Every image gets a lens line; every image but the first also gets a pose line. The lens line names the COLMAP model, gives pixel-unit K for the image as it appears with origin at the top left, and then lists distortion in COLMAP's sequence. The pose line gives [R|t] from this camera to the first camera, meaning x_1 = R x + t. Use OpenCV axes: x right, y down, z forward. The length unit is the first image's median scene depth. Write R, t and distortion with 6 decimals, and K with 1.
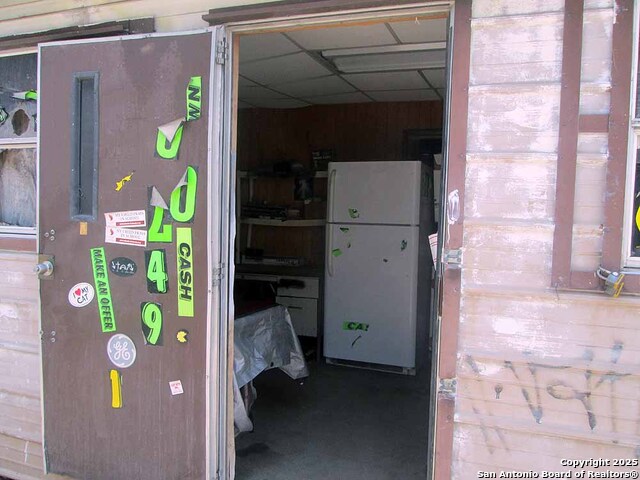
lens RADIAL K [[524.6, 0, 323.1], [0, 524.6, 239.8], [0, 0, 1]] dist [-0.042315, 0.014986]
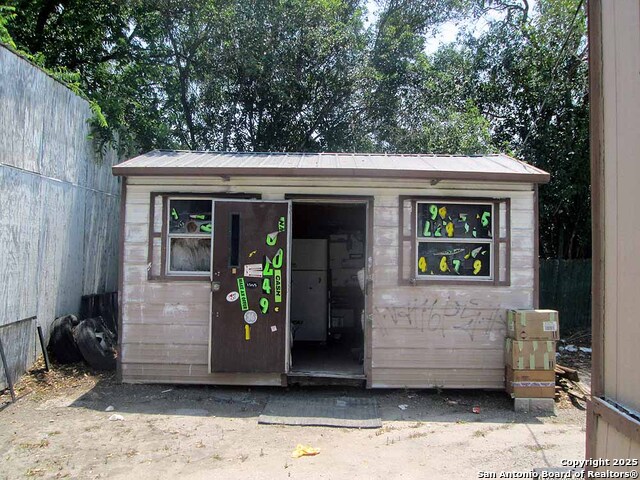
lens RADIAL K [[524.6, 0, 323.1], [0, 524.6, 239.8], [0, 0, 1]] dist [-0.042315, 0.014986]
pose [[0.940272, 0.004566, 0.340394, -0.984920], [0.028316, 0.995396, -0.091571, 0.079505], [-0.339244, 0.095740, 0.935814, -1.718143]]
